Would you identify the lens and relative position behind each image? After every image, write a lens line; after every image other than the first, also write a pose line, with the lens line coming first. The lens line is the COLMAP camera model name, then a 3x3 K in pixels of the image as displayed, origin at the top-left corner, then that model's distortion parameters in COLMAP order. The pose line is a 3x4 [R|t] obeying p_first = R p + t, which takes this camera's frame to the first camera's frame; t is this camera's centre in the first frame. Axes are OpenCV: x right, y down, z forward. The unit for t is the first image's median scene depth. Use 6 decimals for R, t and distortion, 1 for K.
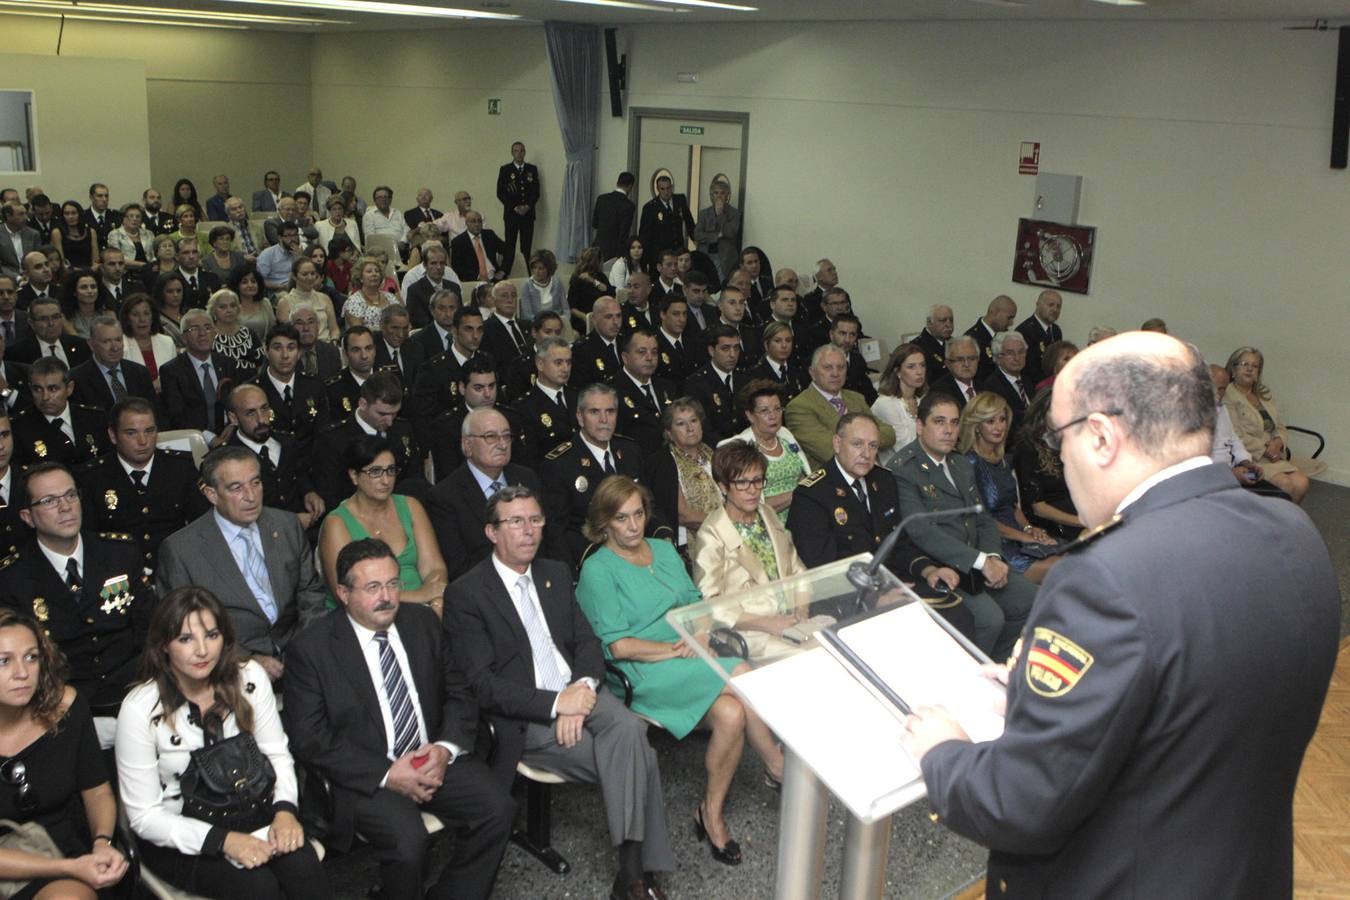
lens RADIAL K [[1255.5, 0, 683.9], [0, 1255.5, 452.7], [0, 0, 1]] dist [-0.094259, 0.080838]
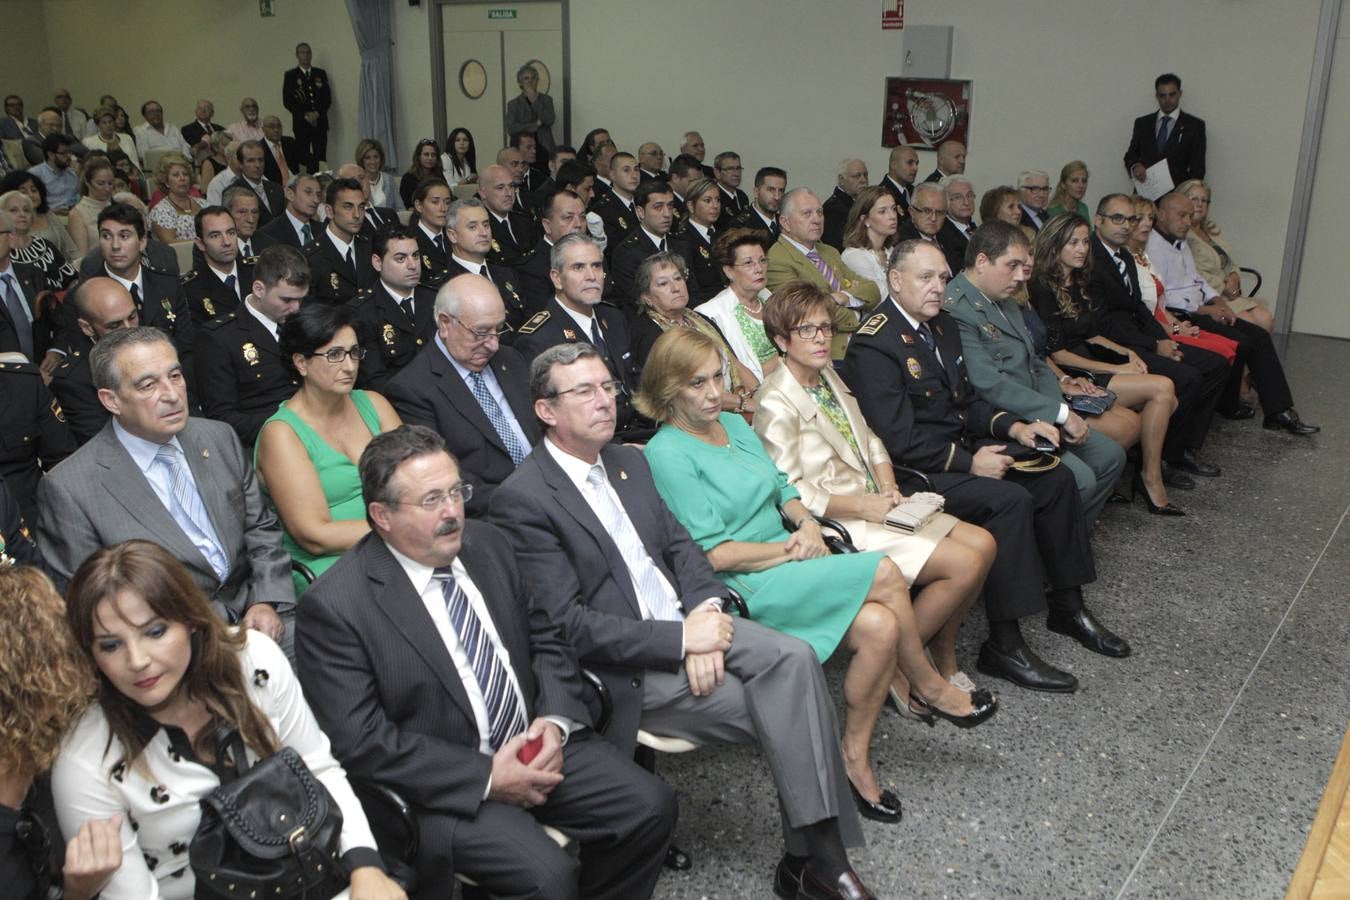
lens RADIAL K [[1255.5, 0, 683.9], [0, 1255.5, 452.7], [0, 0, 1]] dist [-0.094259, 0.080838]
pose [[0.981349, -0.099254, 0.164632, -0.124579], [0.089049, 0.993685, 0.068271, 0.029059], [-0.170368, -0.052337, 0.983990, 0.189123]]
